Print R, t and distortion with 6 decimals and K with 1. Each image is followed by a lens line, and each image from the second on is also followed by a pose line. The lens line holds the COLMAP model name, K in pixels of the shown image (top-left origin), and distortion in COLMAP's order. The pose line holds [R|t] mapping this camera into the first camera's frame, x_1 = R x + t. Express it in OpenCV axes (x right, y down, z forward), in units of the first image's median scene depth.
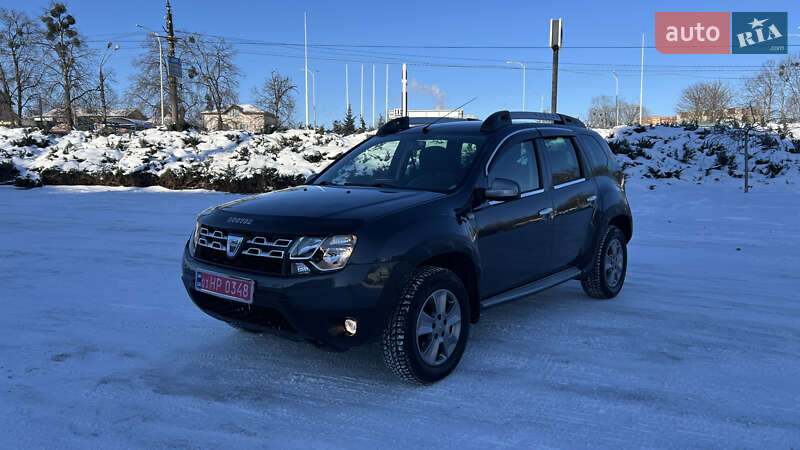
lens RADIAL K [[595.5, 0, 398.0], [0, 595.5, 231.2], [0, 0, 1]] dist [0.043310, -0.043547]
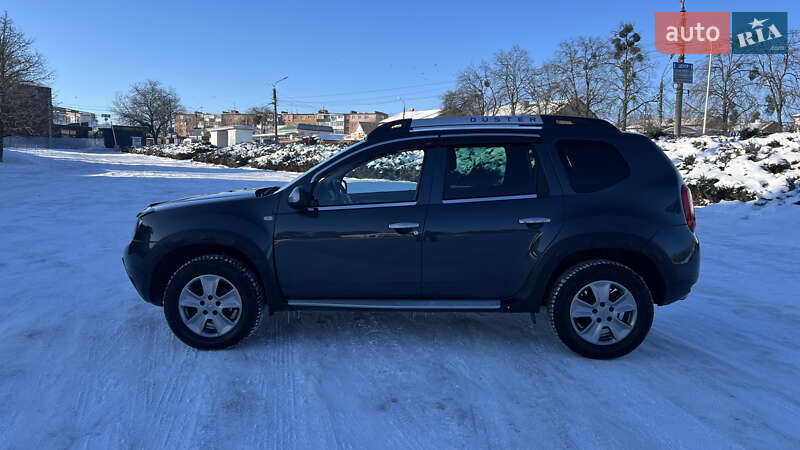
lens RADIAL K [[595.5, 0, 393.5], [0, 595.5, 225.6], [0, 0, 1]] dist [0.043310, -0.043547]
pose [[0.607338, 0.087064, -0.789658, 0.246930], [-0.105381, 0.994022, 0.028546, -0.014806], [0.787423, 0.065878, 0.612882, 0.107773]]
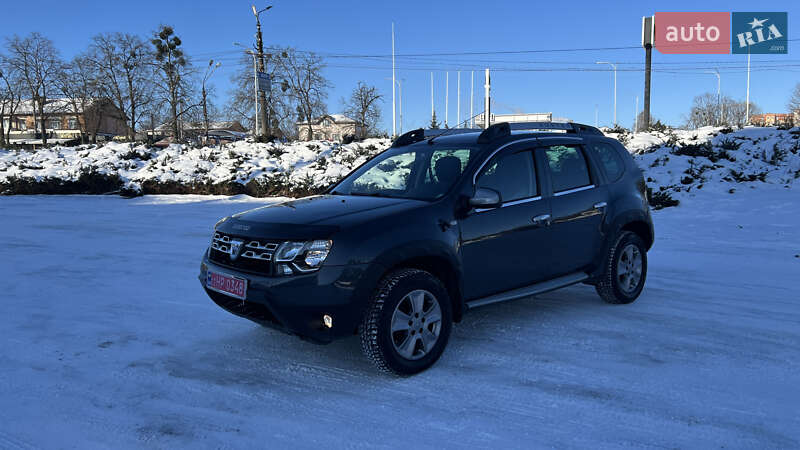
lens RADIAL K [[595.5, 0, 403.4], [0, 595.5, 228.6], [0, 0, 1]] dist [0.043310, -0.043547]
pose [[0.989921, -0.001039, -0.141614, 0.039903], [-0.000936, 0.999903, -0.013879, 0.000123], [0.141615, 0.013872, 0.989825, -0.017060]]
